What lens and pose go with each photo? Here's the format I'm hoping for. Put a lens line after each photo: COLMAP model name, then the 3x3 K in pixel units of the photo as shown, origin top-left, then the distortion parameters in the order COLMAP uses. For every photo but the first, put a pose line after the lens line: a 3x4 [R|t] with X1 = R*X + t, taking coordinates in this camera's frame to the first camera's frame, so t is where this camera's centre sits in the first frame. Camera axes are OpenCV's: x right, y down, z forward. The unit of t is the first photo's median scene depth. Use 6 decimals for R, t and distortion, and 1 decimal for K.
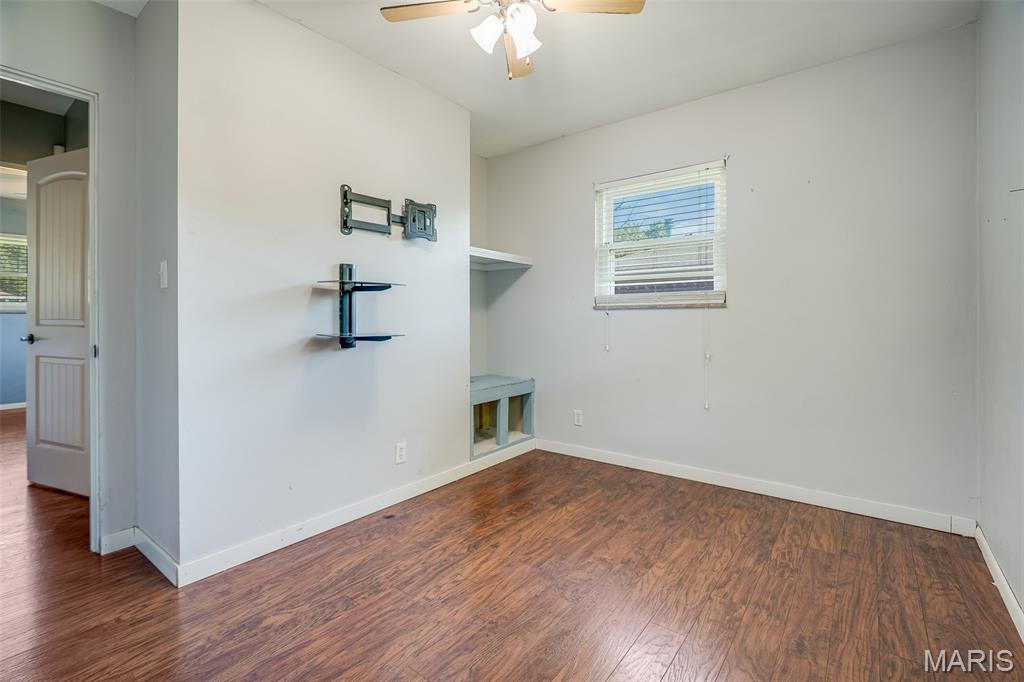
lens RADIAL K [[460.7, 0, 512.2], [0, 460.7, 317.6], [0, 0, 1]] dist [-0.027327, 0.000164]
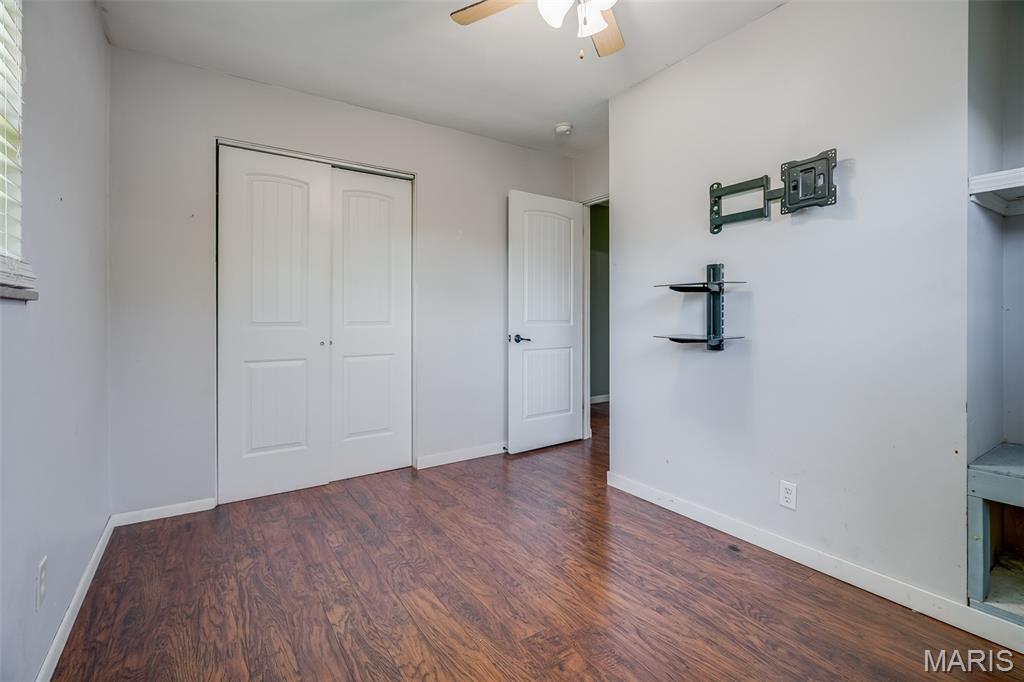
lens RADIAL K [[460.7, 0, 512.2], [0, 460.7, 317.6], [0, 0, 1]] dist [-0.027327, 0.000164]
pose [[-0.316851, 0.008242, -0.948440, 0.708218], [0.003300, 0.999966, 0.007588, -0.011566], [0.948470, -0.000725, -0.316867, 0.909493]]
